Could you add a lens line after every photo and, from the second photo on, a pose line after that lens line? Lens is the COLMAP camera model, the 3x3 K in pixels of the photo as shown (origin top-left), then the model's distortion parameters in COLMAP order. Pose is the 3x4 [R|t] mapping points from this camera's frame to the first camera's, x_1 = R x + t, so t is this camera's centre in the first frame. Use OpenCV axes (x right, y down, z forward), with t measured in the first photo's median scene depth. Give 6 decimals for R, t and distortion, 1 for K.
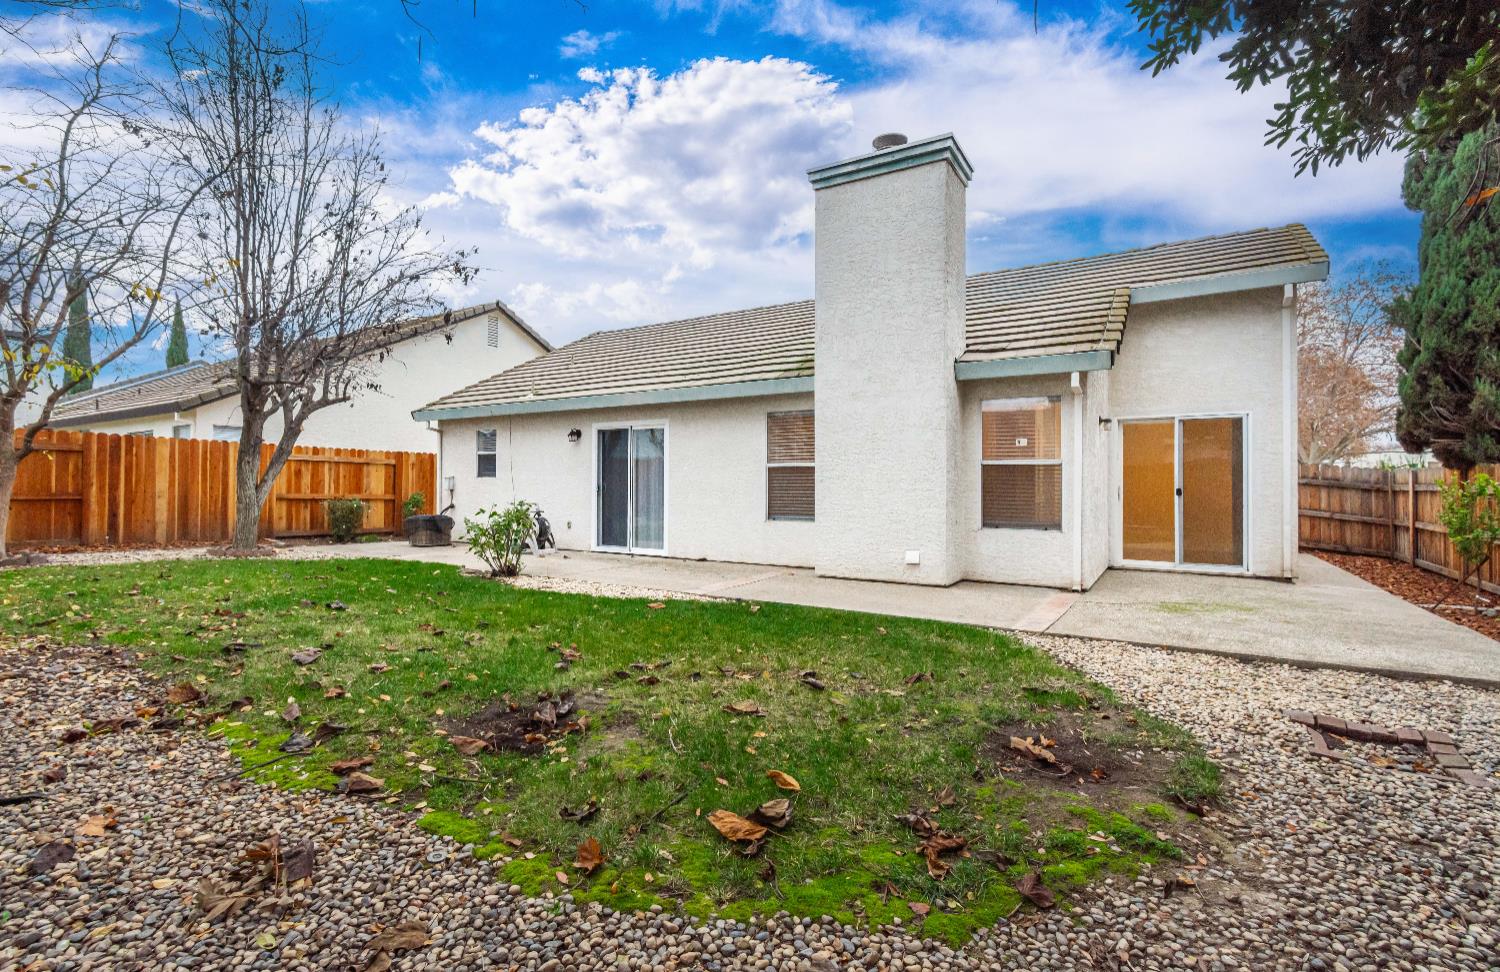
lens RADIAL K [[659.9, 0, 773.6], [0, 659.9, 477.3], [0, 0, 1]] dist [0.003122, -0.001275]
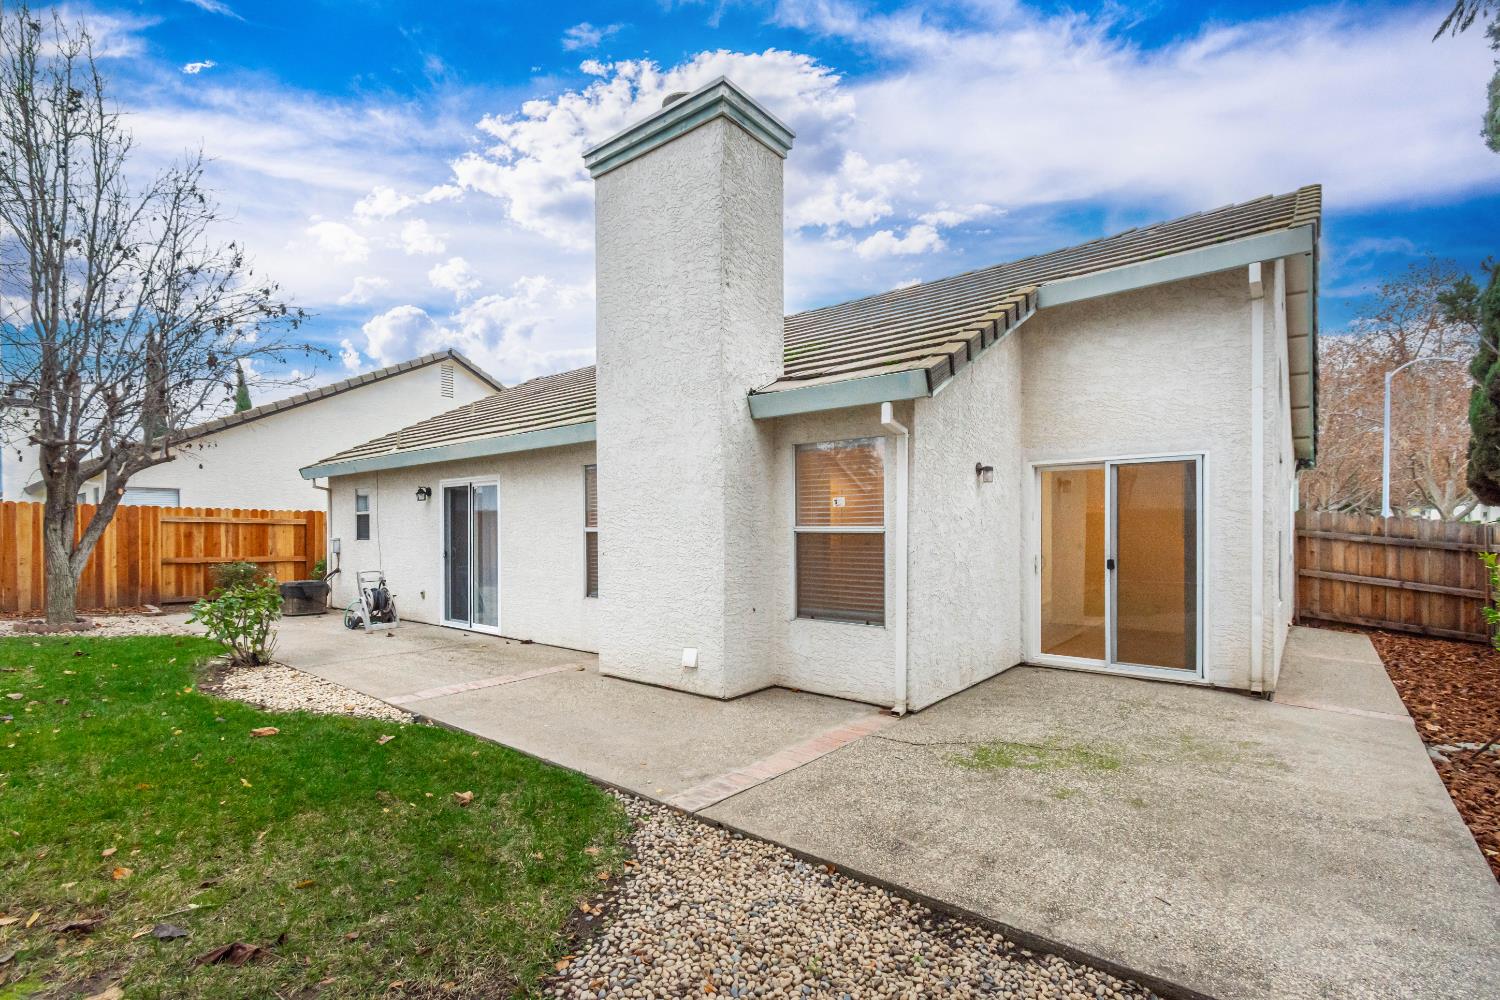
lens RADIAL K [[665.9, 0, 763.7], [0, 665.9, 533.3], [0, 0, 1]] dist [0.003473, -0.001562]
pose [[0.990667, -0.006065, -0.136169, 0.301806], [0.008363, 0.999832, 0.016310, -0.024089], [0.136048, -0.017296, 0.990551, 0.201547]]
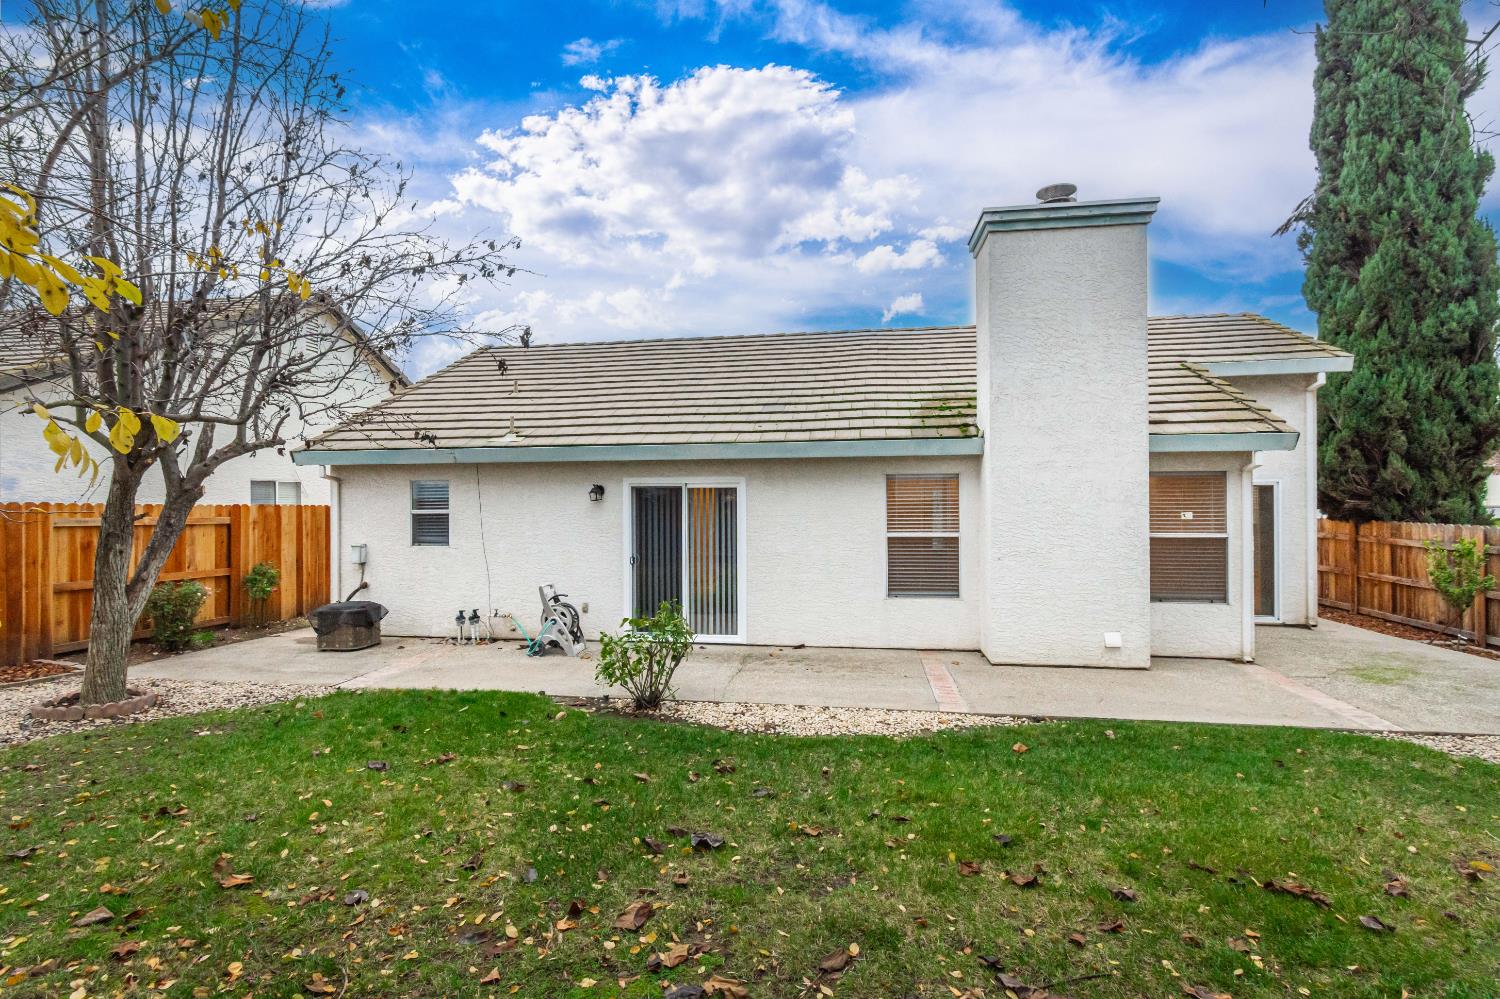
lens RADIAL K [[665.9, 0, 747.9], [0, 665.9, 499.3], [0, 0, 1]] dist [0.003473, -0.001562]
pose [[0.928623, -0.007733, 0.370945, -0.477600], [0.004986, 0.999953, 0.008363, -0.069036], [-0.370992, -0.005917, 0.928617, 0.234198]]
